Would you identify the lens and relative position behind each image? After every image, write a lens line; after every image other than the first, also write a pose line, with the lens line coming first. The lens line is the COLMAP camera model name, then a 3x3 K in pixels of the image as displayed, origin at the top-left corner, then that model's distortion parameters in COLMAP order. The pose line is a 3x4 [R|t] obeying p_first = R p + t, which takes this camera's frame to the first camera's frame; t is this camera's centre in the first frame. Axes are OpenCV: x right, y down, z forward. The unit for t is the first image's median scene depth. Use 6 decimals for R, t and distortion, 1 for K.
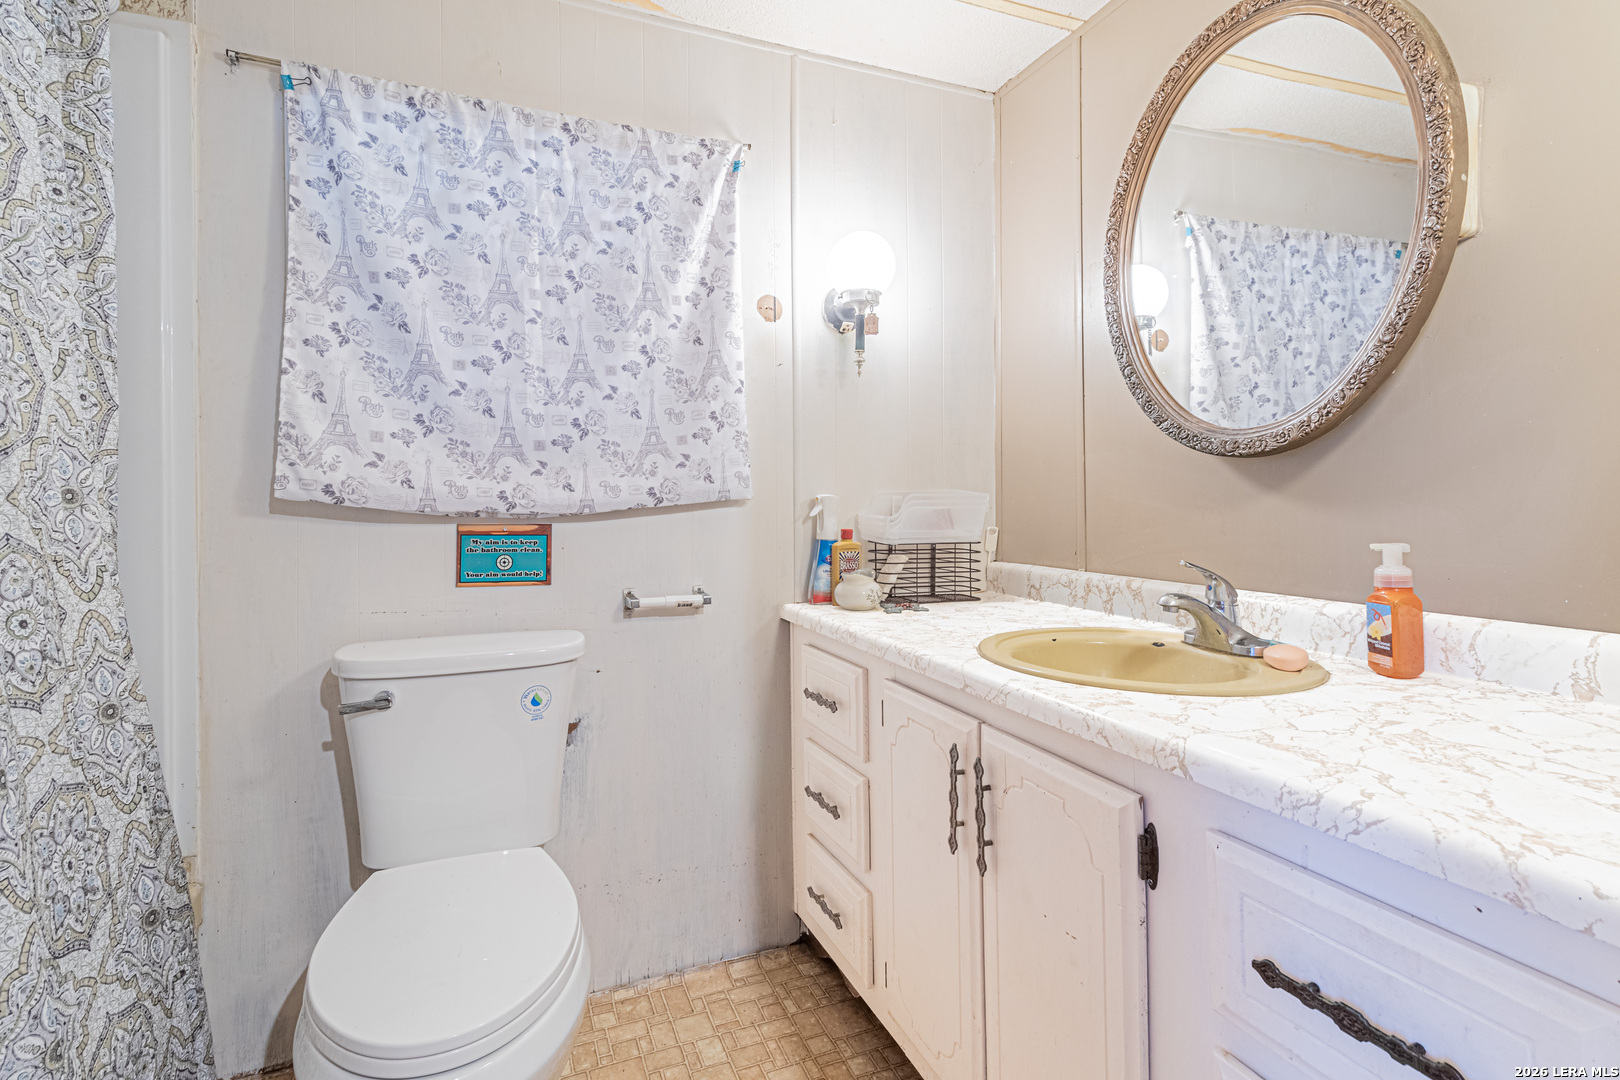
lens RADIAL K [[742.8, 0, 748.3], [0, 742.8, 510.7], [0, 0, 1]] dist [0.000457, 0.000057]
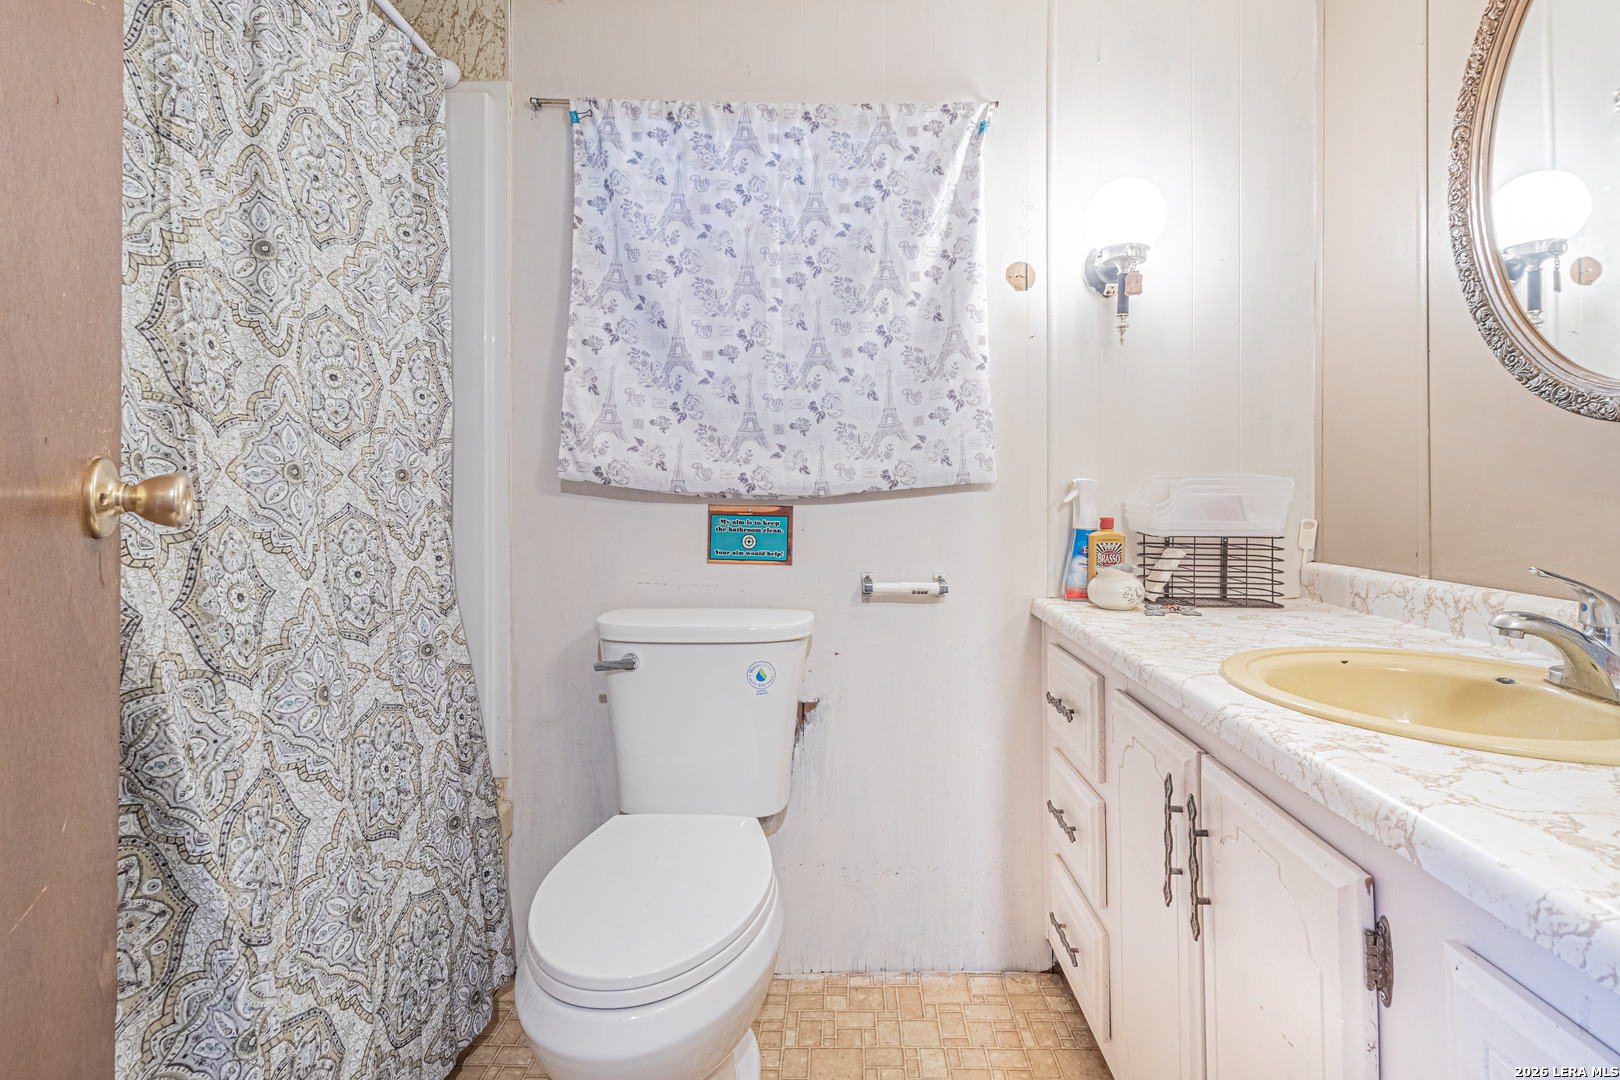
lens RADIAL K [[742.8, 0, 814.3], [0, 742.8, 499.1], [0, 0, 1]] dist [0.000457, 0.000057]
pose [[0.935298, 0.013427, -0.353607, 0.137673], [-0.013832, 0.999903, 0.001381, 0.007333], [0.353592, 0.003599, 0.935393, 0.056542]]
